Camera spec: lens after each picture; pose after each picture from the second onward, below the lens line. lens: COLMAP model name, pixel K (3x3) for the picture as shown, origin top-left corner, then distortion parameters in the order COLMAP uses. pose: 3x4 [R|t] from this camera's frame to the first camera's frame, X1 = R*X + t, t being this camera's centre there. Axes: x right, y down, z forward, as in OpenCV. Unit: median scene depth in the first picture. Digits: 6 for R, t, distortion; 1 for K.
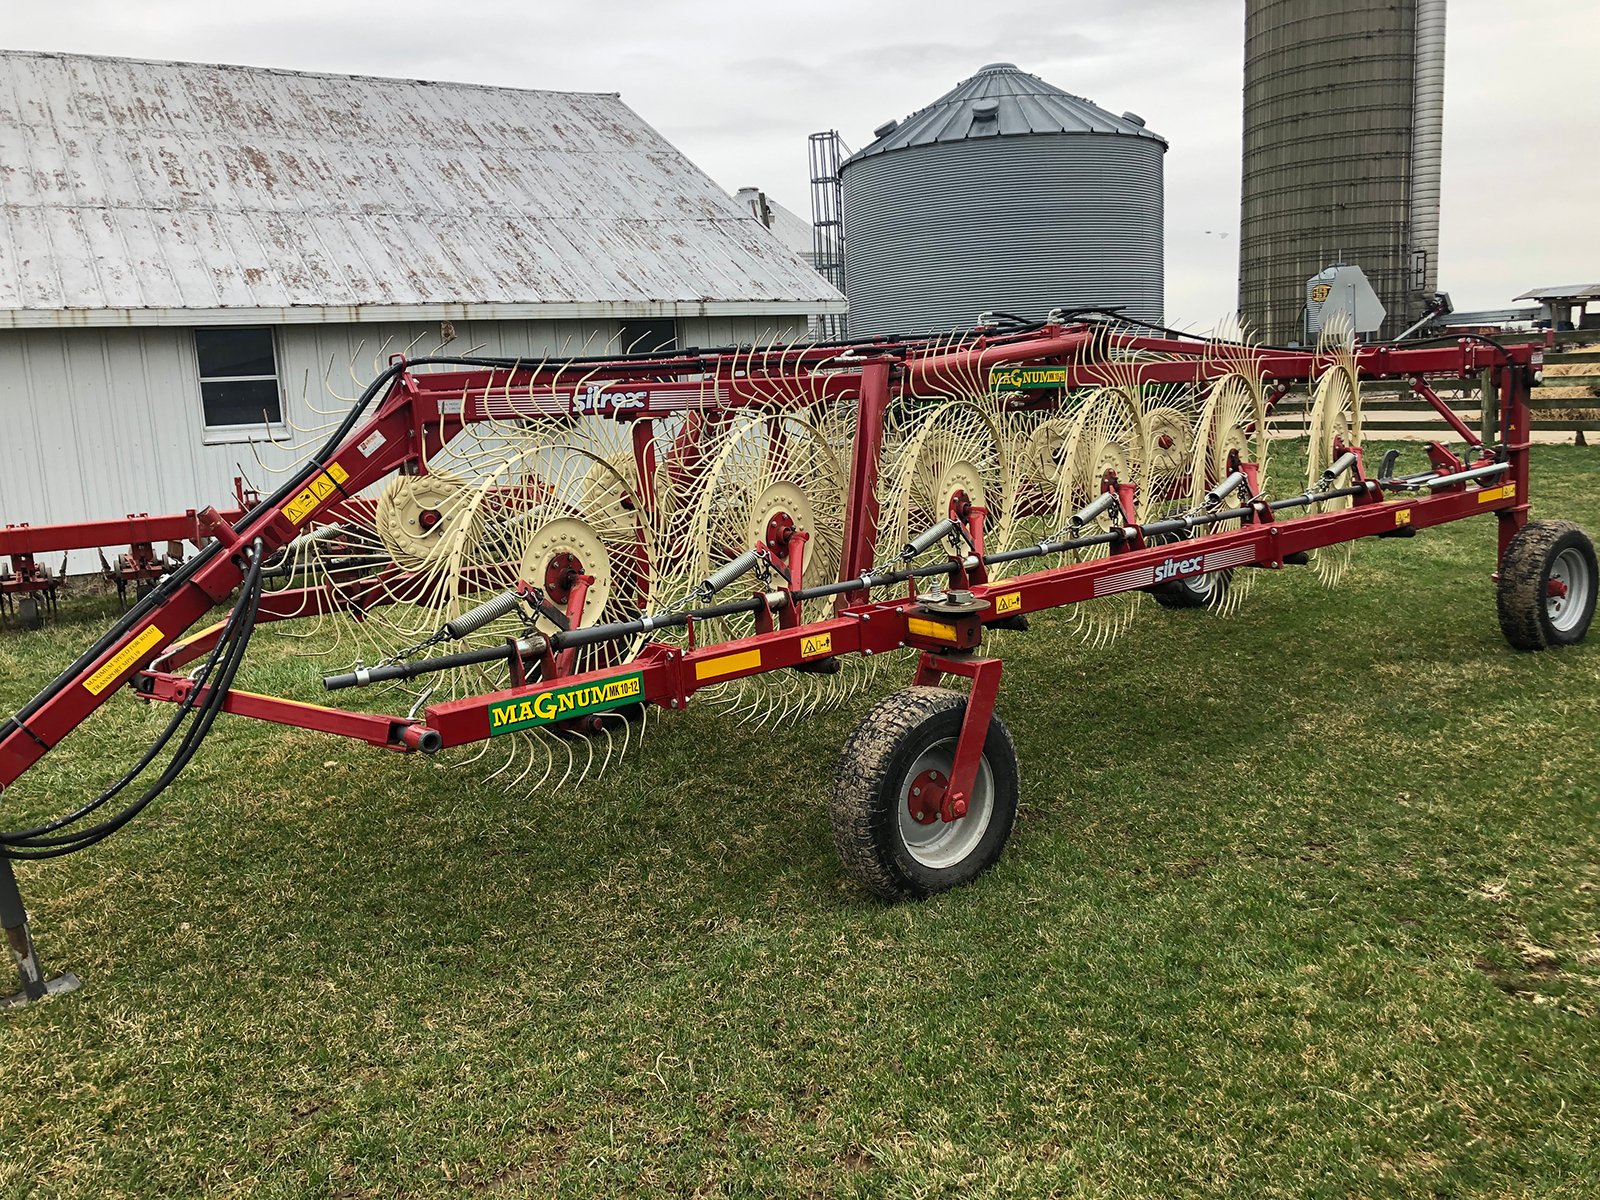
lens RADIAL K [[1295.6, 0, 795.5], [0, 1295.6, 598.5], [0, 0, 1]] dist [0.027923, -0.013995]
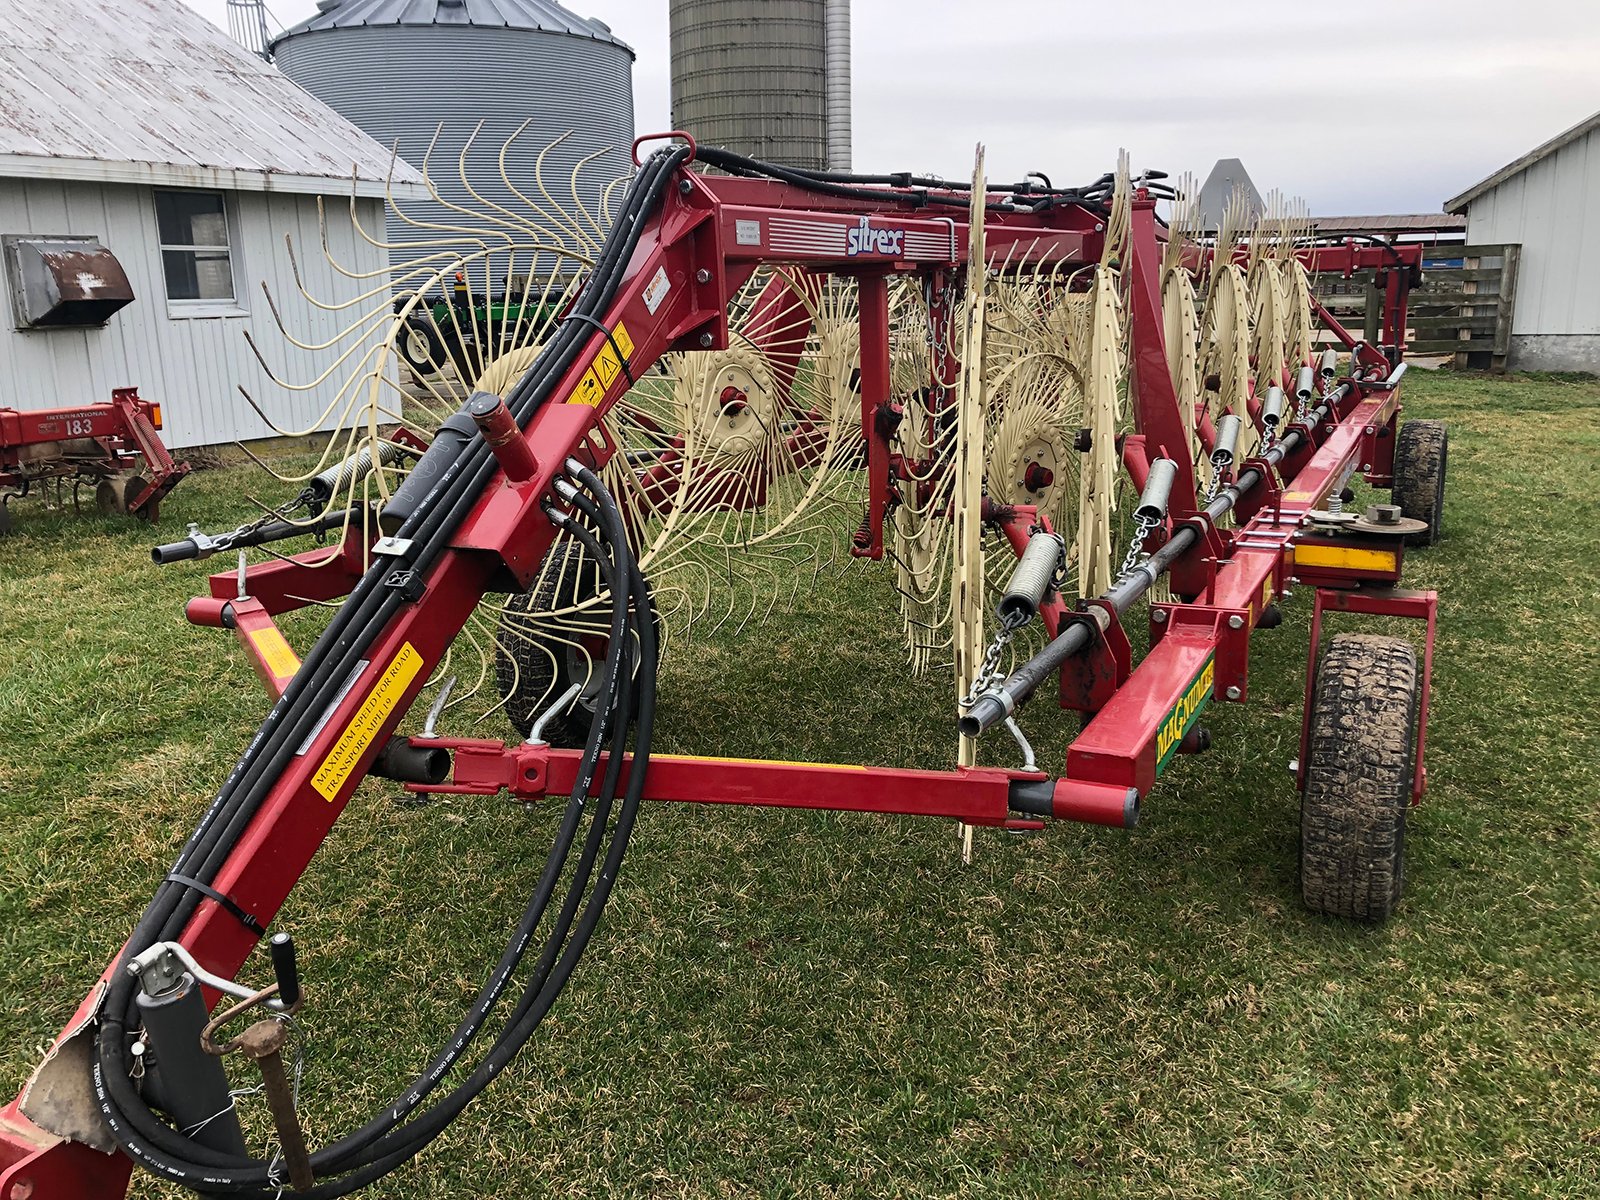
lens RADIAL K [[1295.6, 0, 795.5], [0, 1295.6, 598.5], [0, 0, 1]] dist [0.027923, -0.013995]
pose [[0.899773, -0.072904, 0.430225, -0.133235], [0.048517, 0.996546, 0.067401, -0.005175], [-0.433652, -0.039772, 0.900202, 0.116142]]
